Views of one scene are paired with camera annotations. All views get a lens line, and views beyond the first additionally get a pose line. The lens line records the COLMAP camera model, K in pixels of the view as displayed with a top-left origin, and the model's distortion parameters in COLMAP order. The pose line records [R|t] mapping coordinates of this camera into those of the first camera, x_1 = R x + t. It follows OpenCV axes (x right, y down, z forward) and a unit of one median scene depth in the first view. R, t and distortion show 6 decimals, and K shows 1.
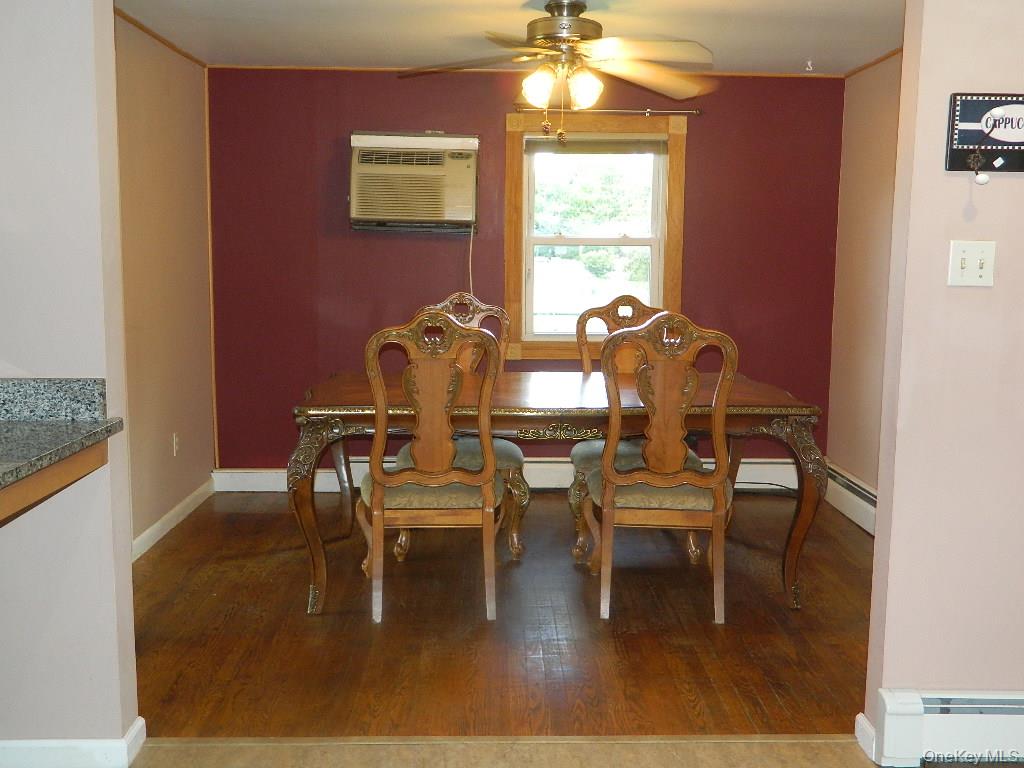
lens RADIAL K [[1038.9, 0, 511.0], [0, 1038.9, 375.0], [0, 0, 1]] dist [0.009375, 0.000000]
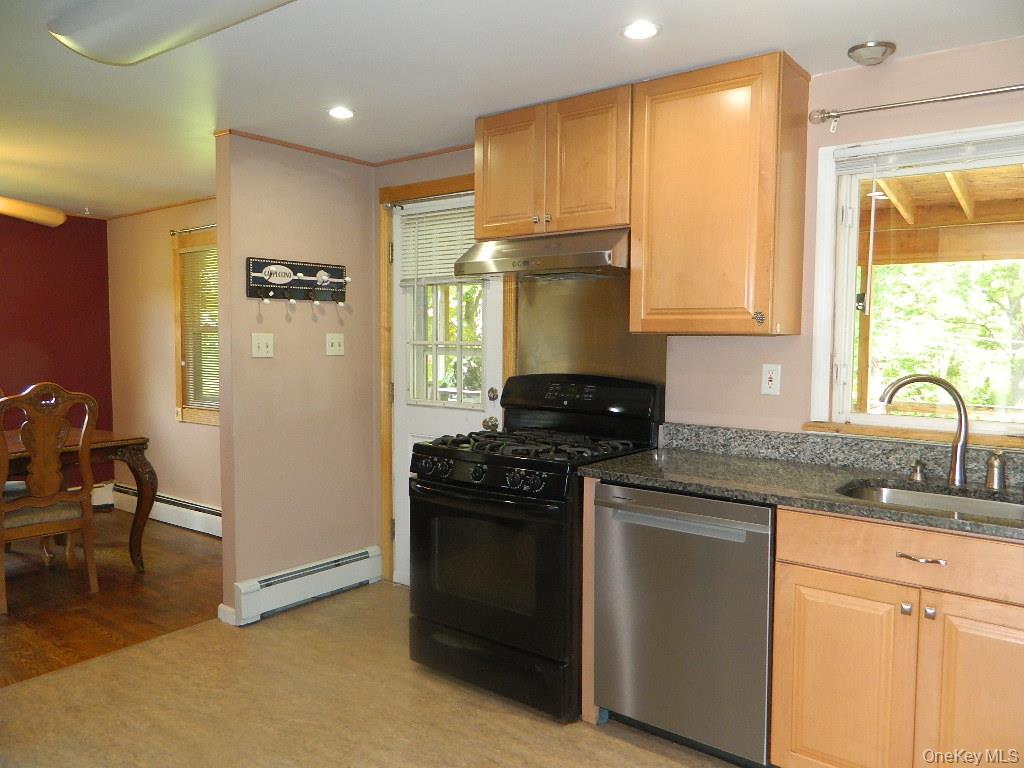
lens RADIAL K [[758.9, 0, 513.0], [0, 758.9, 385.0], [0, 0, 1]] dist [0.019368, 0.003644]
pose [[0.637823, -0.065282, 0.767411, -0.311087], [0.102691, 0.994713, -0.000732, 0.012708], [-0.763306, 0.079273, 0.641155, -0.221711]]
